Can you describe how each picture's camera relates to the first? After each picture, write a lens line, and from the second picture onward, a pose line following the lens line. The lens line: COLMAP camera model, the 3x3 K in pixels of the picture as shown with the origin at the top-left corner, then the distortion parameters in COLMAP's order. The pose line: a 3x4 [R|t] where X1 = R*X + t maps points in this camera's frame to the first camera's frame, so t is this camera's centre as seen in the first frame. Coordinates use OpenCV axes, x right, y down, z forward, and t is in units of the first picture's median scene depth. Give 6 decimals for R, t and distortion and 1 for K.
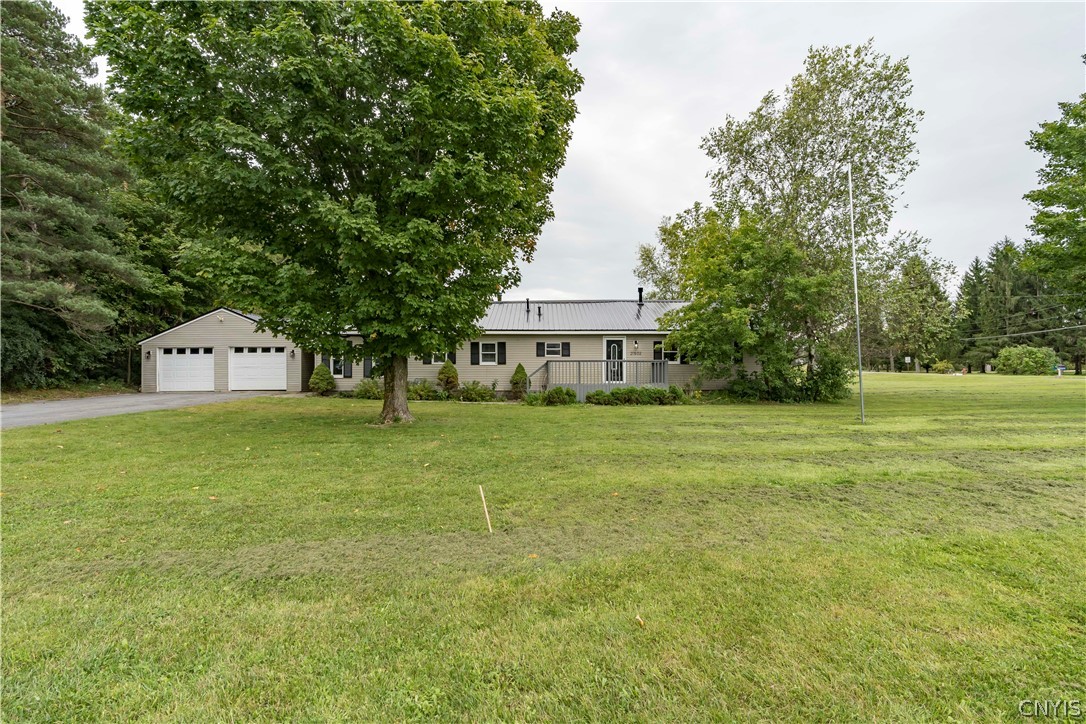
lens RADIAL K [[498.2, 0, 543.0], [0, 498.2, 362.0], [0, 0, 1]] dist [-0.011504, 0.000301]
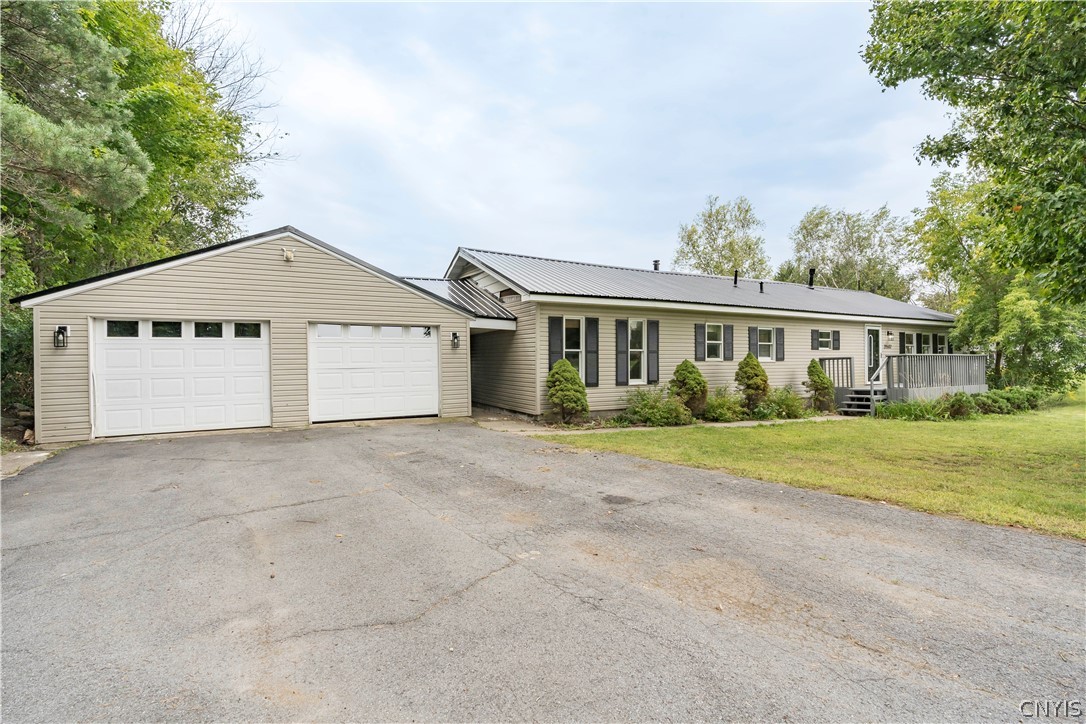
lens RADIAL K [[498.2, 0, 543.0], [0, 498.2, 362.0], [0, 0, 1]] dist [-0.011504, 0.000301]
pose [[0.882233, -0.004695, 0.470790, -0.658443], [-0.000878, 0.999932, 0.011617, -0.000961], [-0.470812, -0.010662, 0.882169, 0.524289]]
